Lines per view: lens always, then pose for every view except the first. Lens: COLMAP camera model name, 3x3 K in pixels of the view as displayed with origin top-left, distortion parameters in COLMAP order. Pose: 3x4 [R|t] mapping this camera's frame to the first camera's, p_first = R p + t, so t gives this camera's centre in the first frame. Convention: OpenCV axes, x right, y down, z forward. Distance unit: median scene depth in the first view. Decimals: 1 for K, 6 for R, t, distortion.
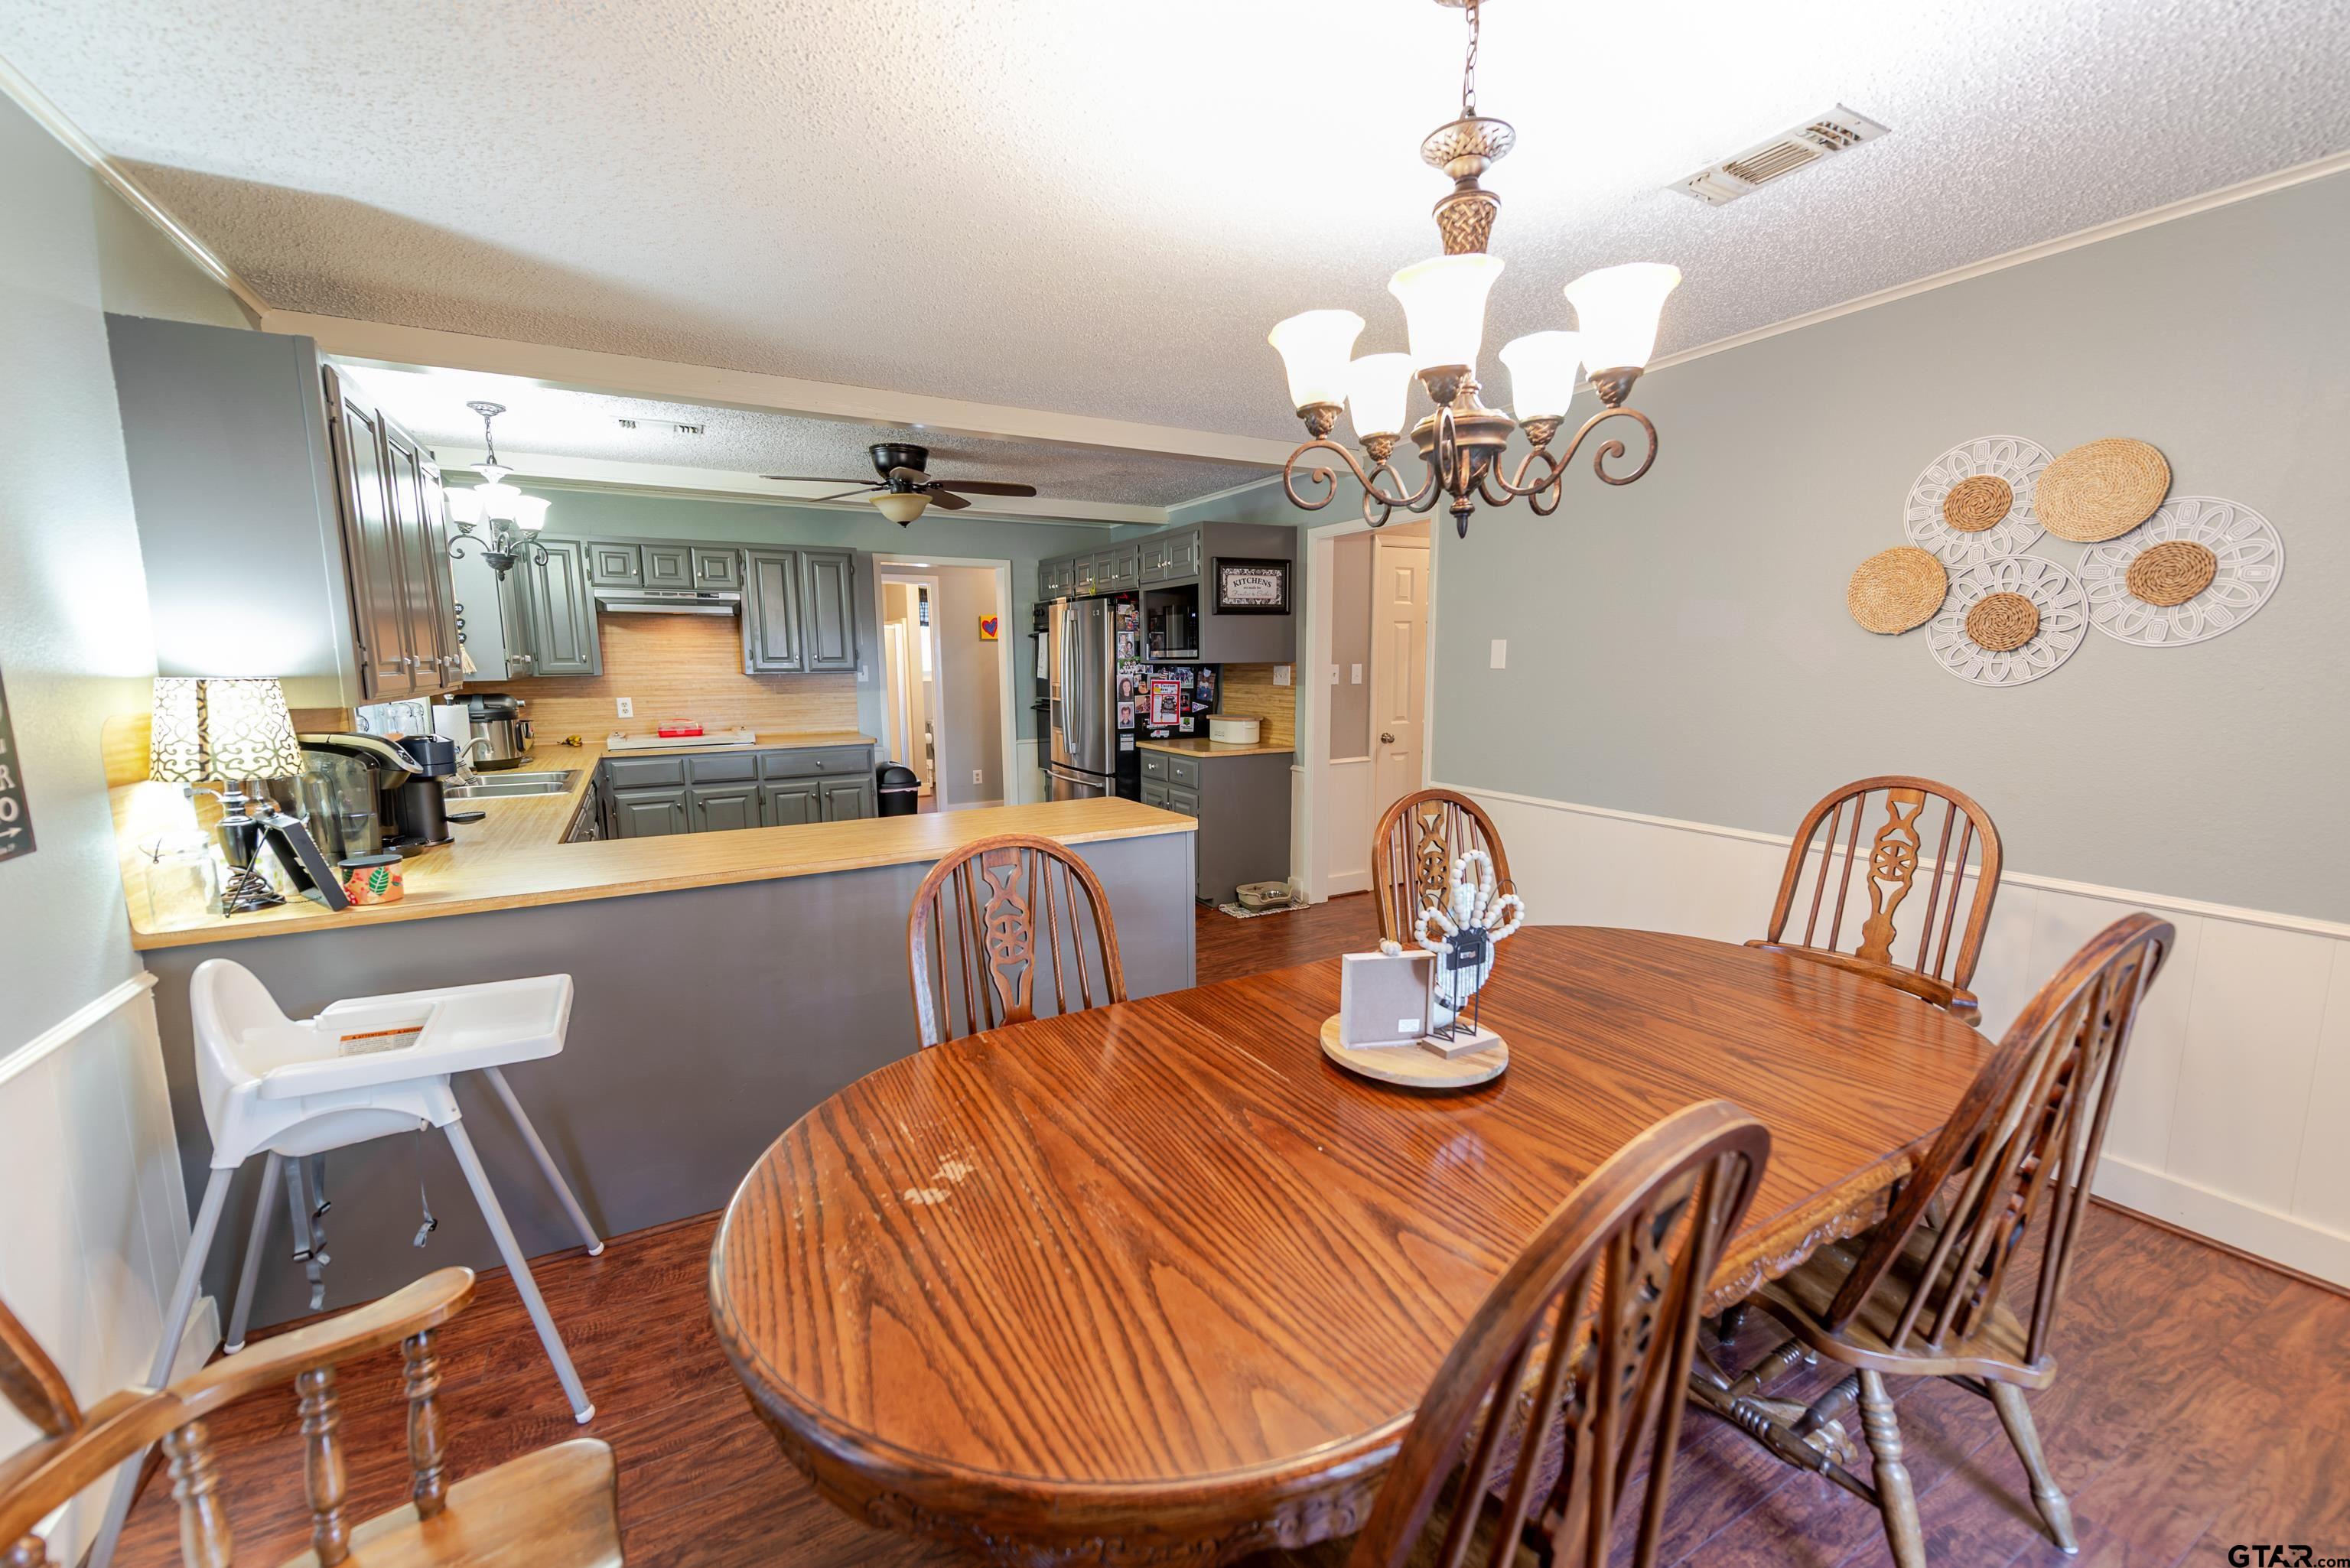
lens RADIAL K [[936.7, 0, 1185.8], [0, 936.7, 788.4], [0, 0, 1]] dist [0.000398, -0.000104]
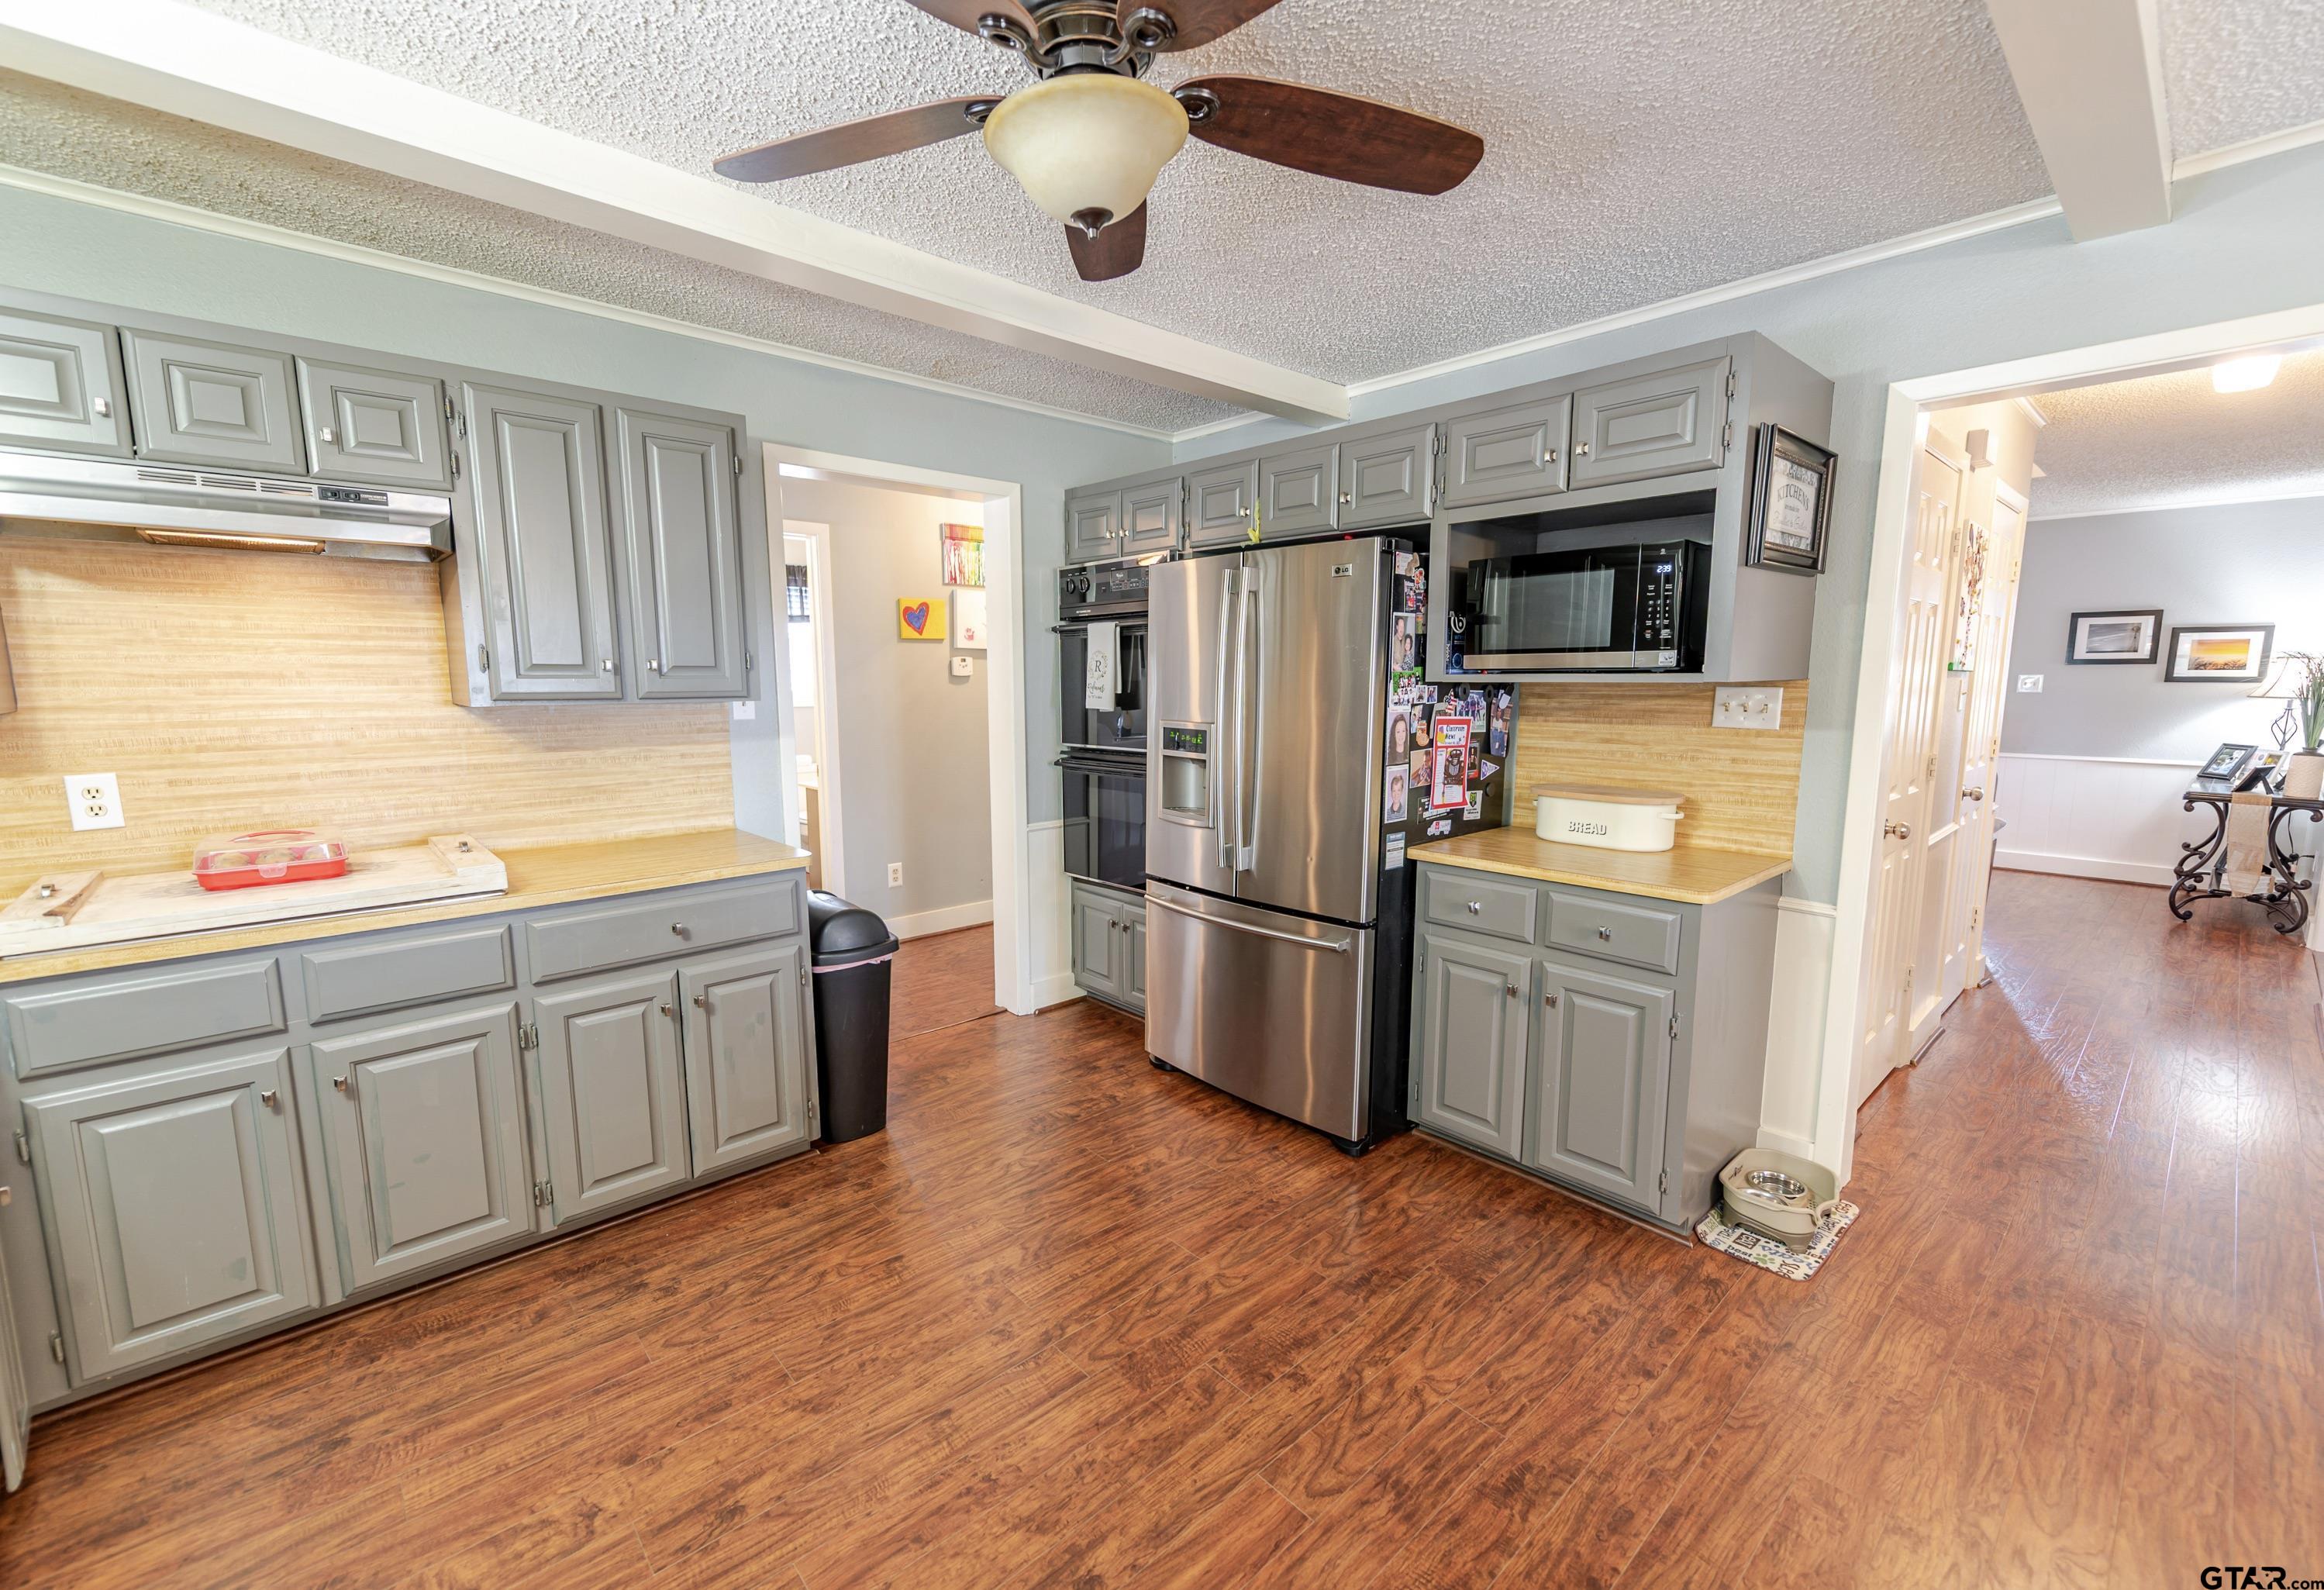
lens RADIAL K [[993.7, 0, 1152.6], [0, 993.7, 798.0], [0, 0, 1]] dist [0.015026, -0.000700]
pose [[0.978638, -0.023023, 0.204300, -0.275046], [0.026108, 0.999582, -0.012418, -0.071020], [-0.203929, 0.017486, 0.978830, 0.529308]]
